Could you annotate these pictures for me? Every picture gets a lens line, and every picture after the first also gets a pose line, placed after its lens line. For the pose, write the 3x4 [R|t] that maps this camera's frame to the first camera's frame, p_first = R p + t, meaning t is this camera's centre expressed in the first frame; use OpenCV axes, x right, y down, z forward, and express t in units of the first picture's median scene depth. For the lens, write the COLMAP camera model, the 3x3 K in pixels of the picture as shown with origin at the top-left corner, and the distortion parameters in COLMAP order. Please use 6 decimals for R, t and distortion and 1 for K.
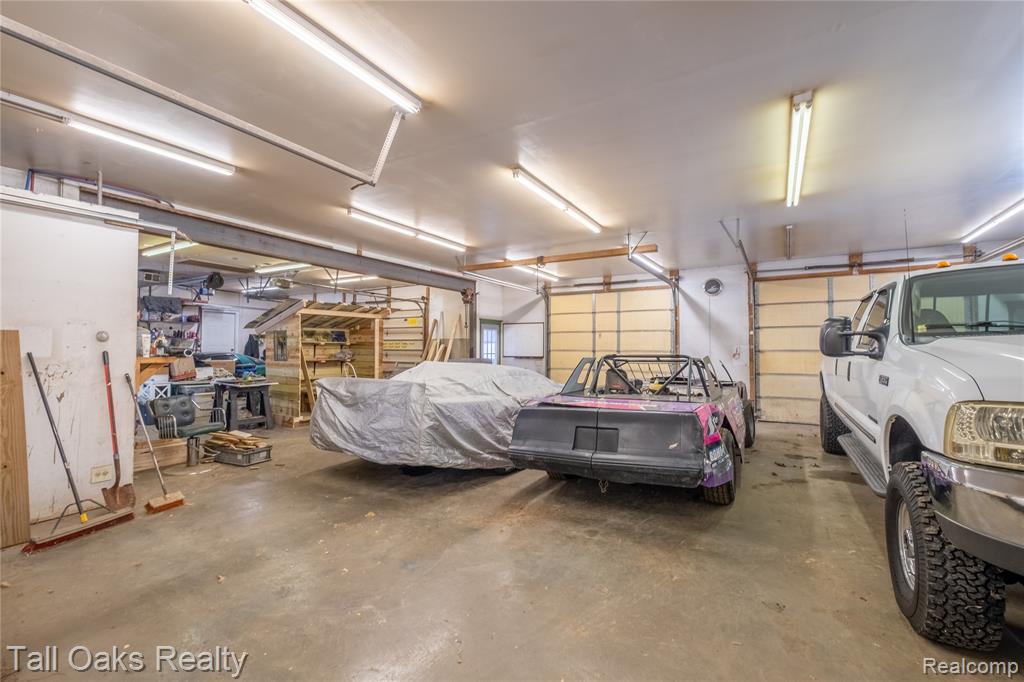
lens RADIAL K [[440.9, 0, 516.6], [0, 440.9, 338.2], [0, 0, 1]] dist [0.017409, 0.000085]
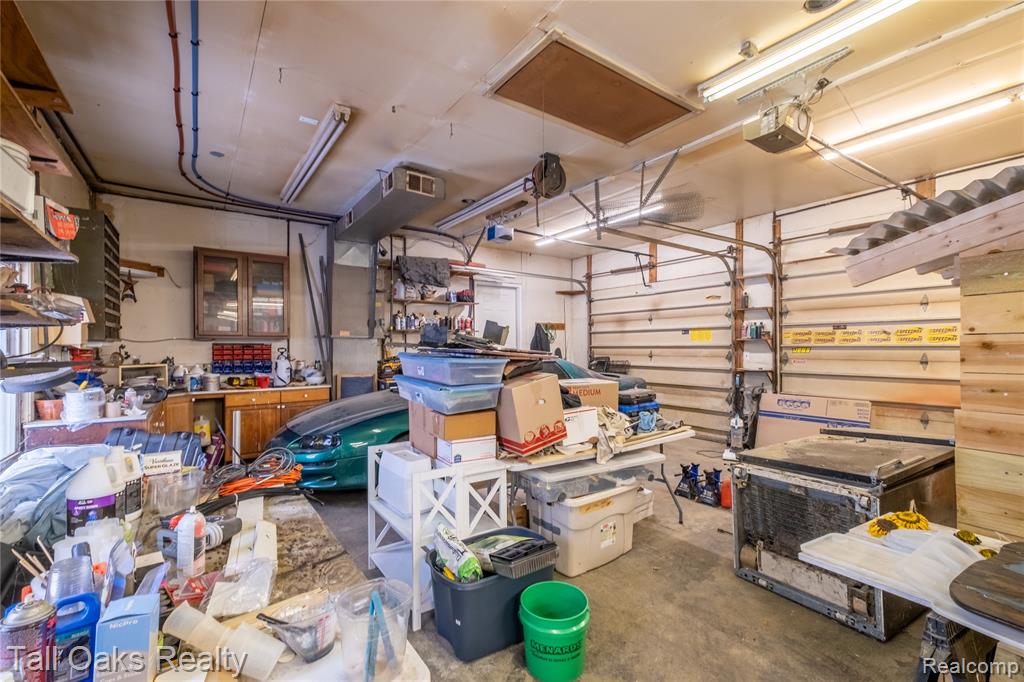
lens RADIAL K [[440.9, 0, 516.6], [0, 440.9, 338.2], [0, 0, 1]] dist [0.017409, 0.000085]
pose [[0.923071, -0.019248, -0.384147, -0.459399], [0.022548, 0.999737, 0.004089, 0.009682], [0.383968, -0.012436, 0.923263, 0.513934]]
